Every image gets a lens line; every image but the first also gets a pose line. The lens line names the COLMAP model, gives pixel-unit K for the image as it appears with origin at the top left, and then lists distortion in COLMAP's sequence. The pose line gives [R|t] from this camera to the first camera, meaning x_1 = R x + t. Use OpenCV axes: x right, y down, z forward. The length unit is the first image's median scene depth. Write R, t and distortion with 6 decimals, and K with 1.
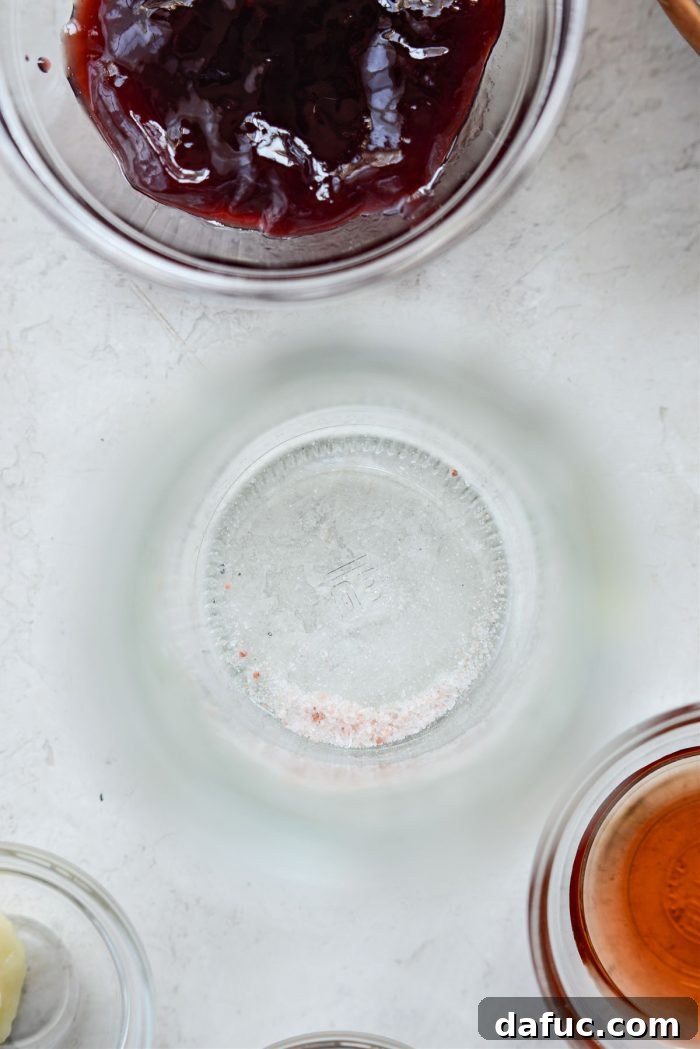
lens RADIAL K [[1760.2, 0, 350.0], [0, 1760.2, 524.5], [0, 0, 1]] dist [-0.073749, 0.053445]
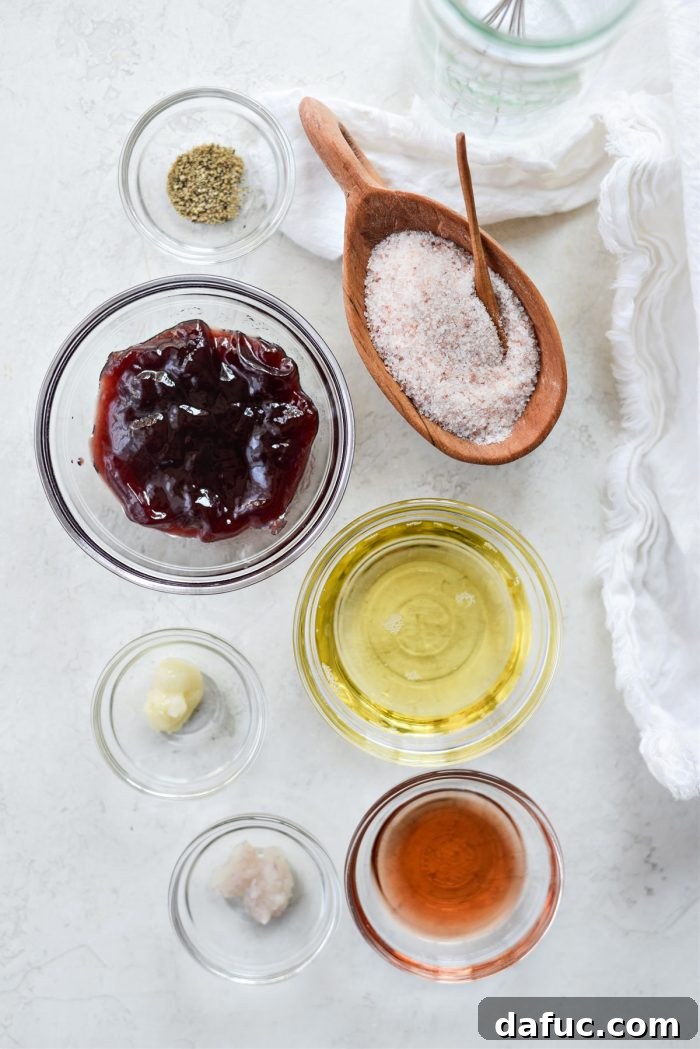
lens RADIAL K [[1760.2, 0, 350.0], [0, 1760.2, 524.5], [0, 0, 1]] dist [-0.073749, 0.053445]
pose [[0.998953, -0.045391, 0.005659, 0.105082], [0.044750, 0.995402, 0.084688, -0.338370], [-0.009477, -0.084346, 0.996391, -0.917092]]
